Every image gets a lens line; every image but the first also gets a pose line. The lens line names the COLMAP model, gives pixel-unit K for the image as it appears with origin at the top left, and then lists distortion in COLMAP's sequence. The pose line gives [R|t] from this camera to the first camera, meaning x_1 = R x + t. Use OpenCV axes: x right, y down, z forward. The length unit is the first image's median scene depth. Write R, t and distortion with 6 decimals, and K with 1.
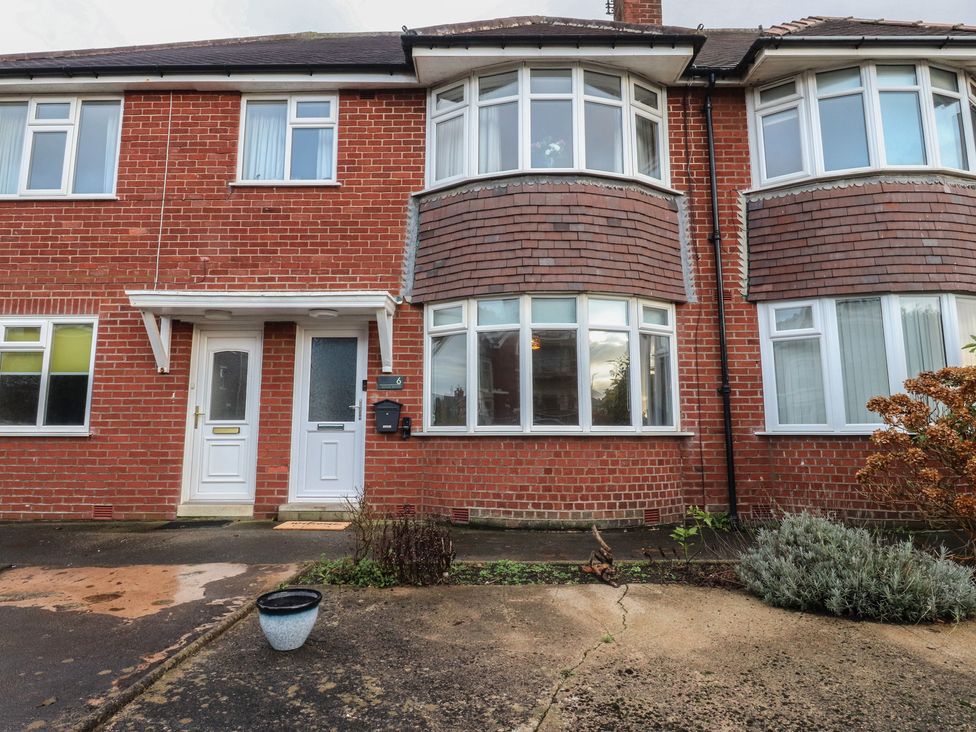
lens RADIAL K [[514.2, 0, 486.1], [0, 514.2, 341.8], [0, 0, 1]] dist [-0.002722, -0.000938]
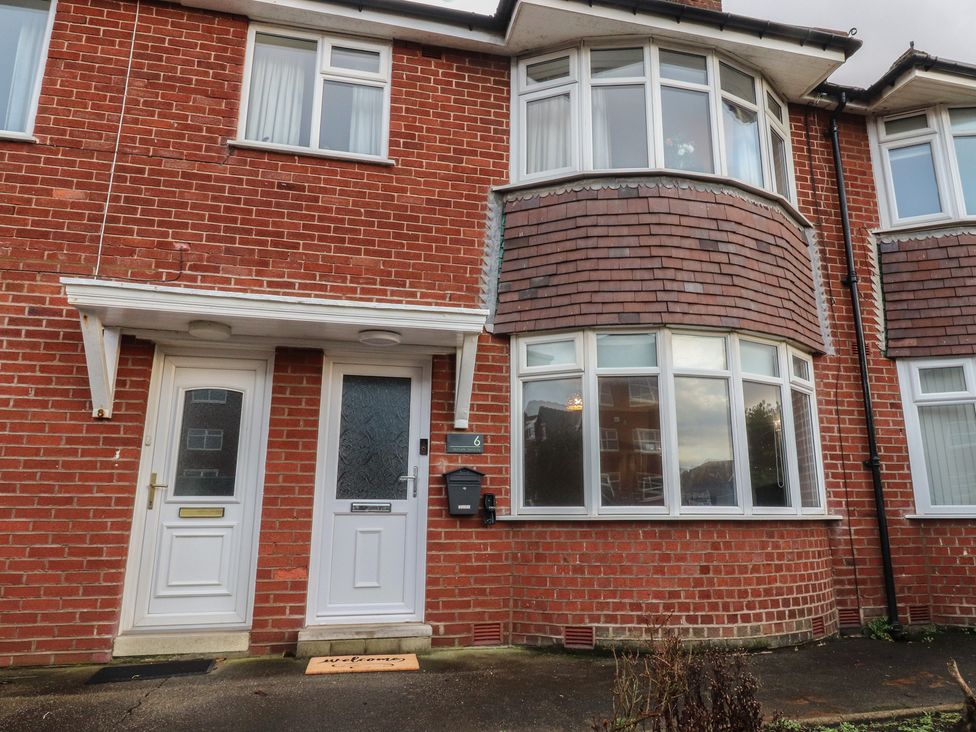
lens RADIAL K [[557.1, 0, 488.4], [0, 557.1, 377.9], [0, 0, 1]] dist [-0.001730, -0.003483]
pose [[0.977939, 0.050184, 0.202771, -0.311349], [-0.036587, 0.996858, -0.070259, 0.042399], [-0.205659, 0.061291, 0.976702, 0.245977]]
